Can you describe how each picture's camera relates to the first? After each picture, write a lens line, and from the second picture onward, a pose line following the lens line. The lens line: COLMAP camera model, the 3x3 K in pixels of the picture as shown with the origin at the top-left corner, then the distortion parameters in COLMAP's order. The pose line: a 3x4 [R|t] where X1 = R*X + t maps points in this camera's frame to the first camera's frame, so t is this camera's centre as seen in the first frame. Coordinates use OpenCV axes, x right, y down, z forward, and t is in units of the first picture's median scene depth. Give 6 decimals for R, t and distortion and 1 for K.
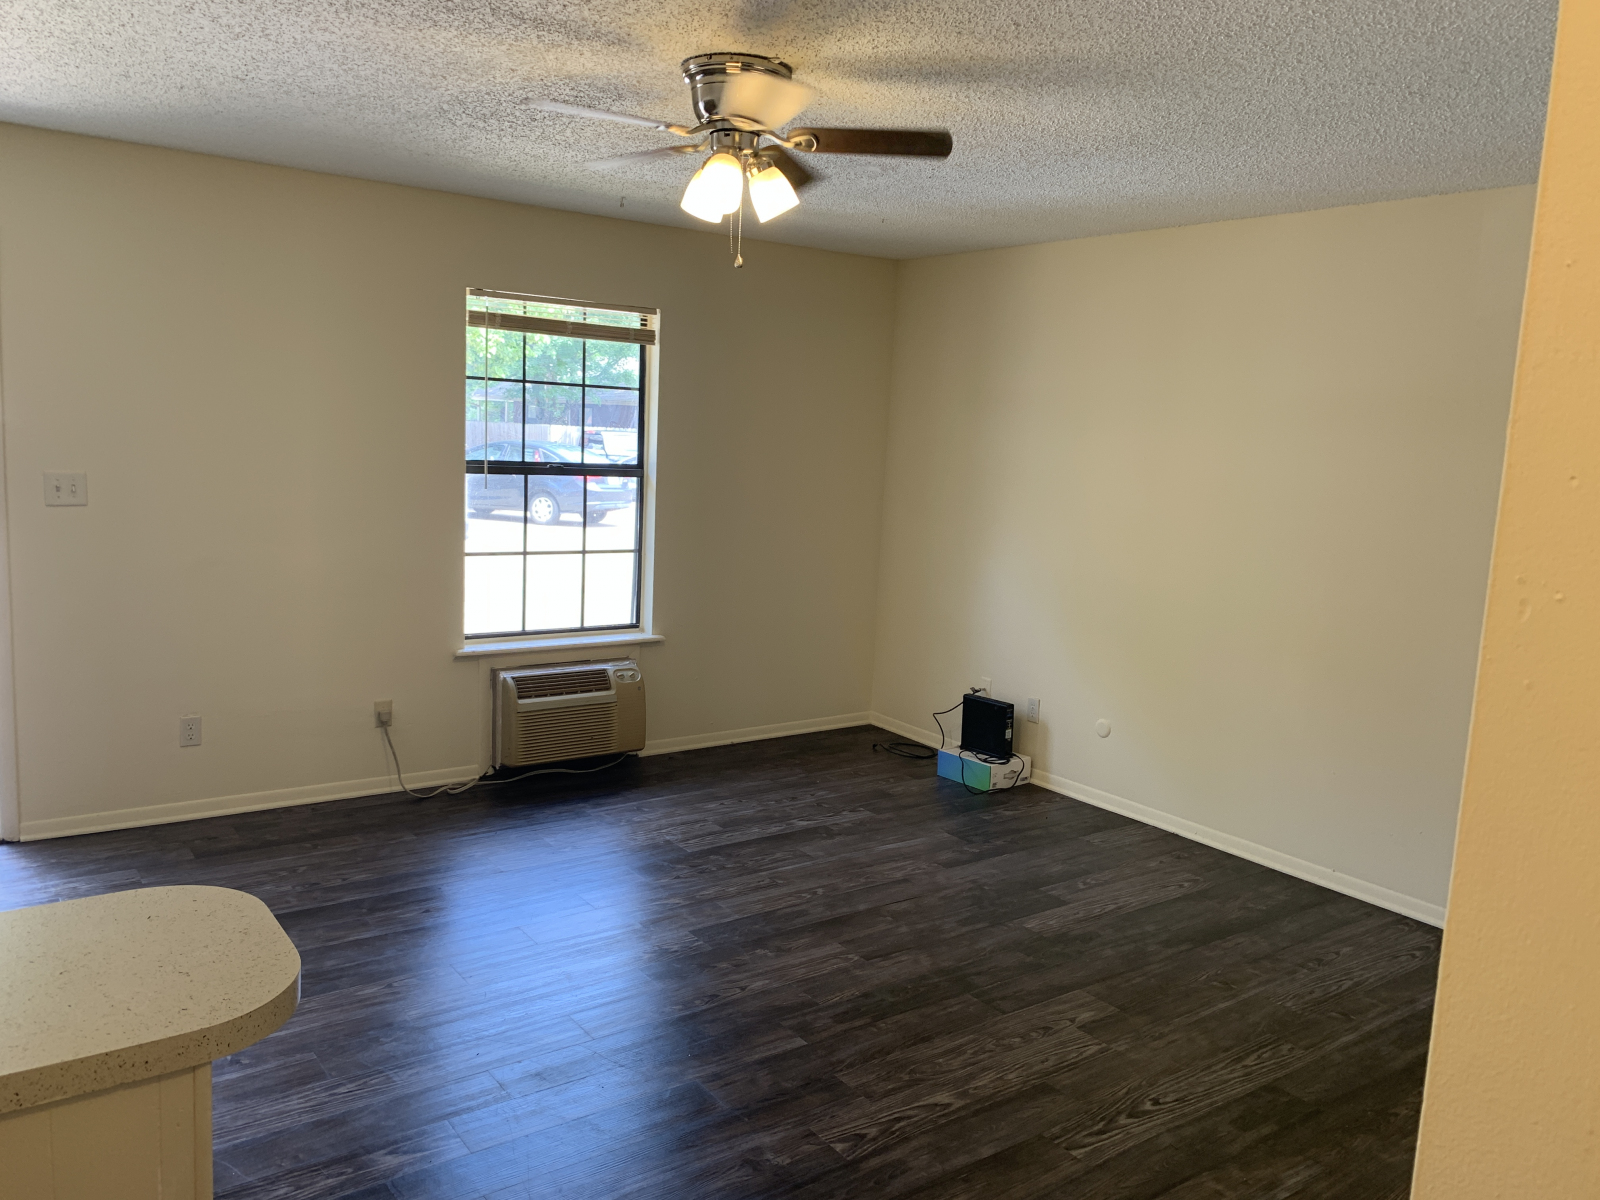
lens RADIAL K [[1213.3, 0, 797.0], [0, 1213.3, 596.3], [0, 0, 1]] dist [0.093961, -0.140901]
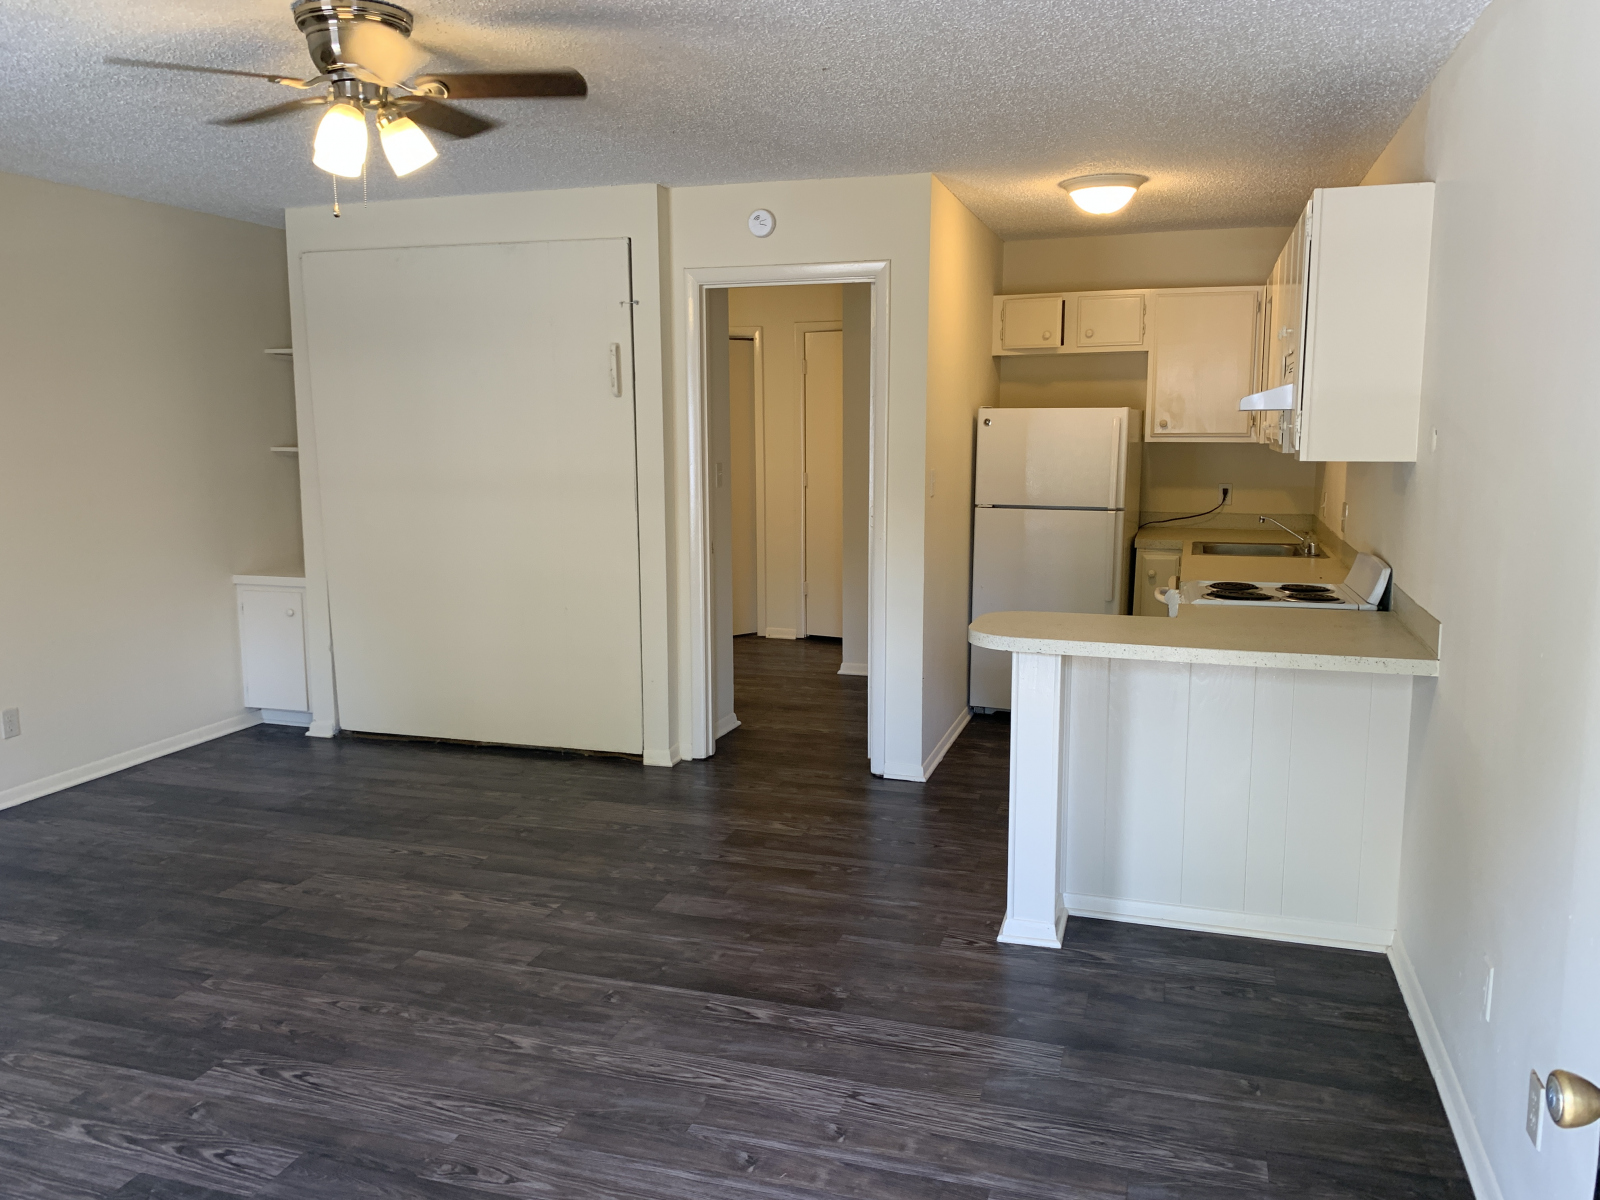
lens RADIAL K [[1213.3, 0, 797.0], [0, 1213.3, 596.3], [0, 0, 1]] dist [0.093961, -0.140901]
pose [[-0.586811, -0.161908, 0.793372, -0.864636], [0.092359, 0.960027, 0.264230, -0.170318], [-0.804439, 0.228328, -0.548401, 1.077279]]
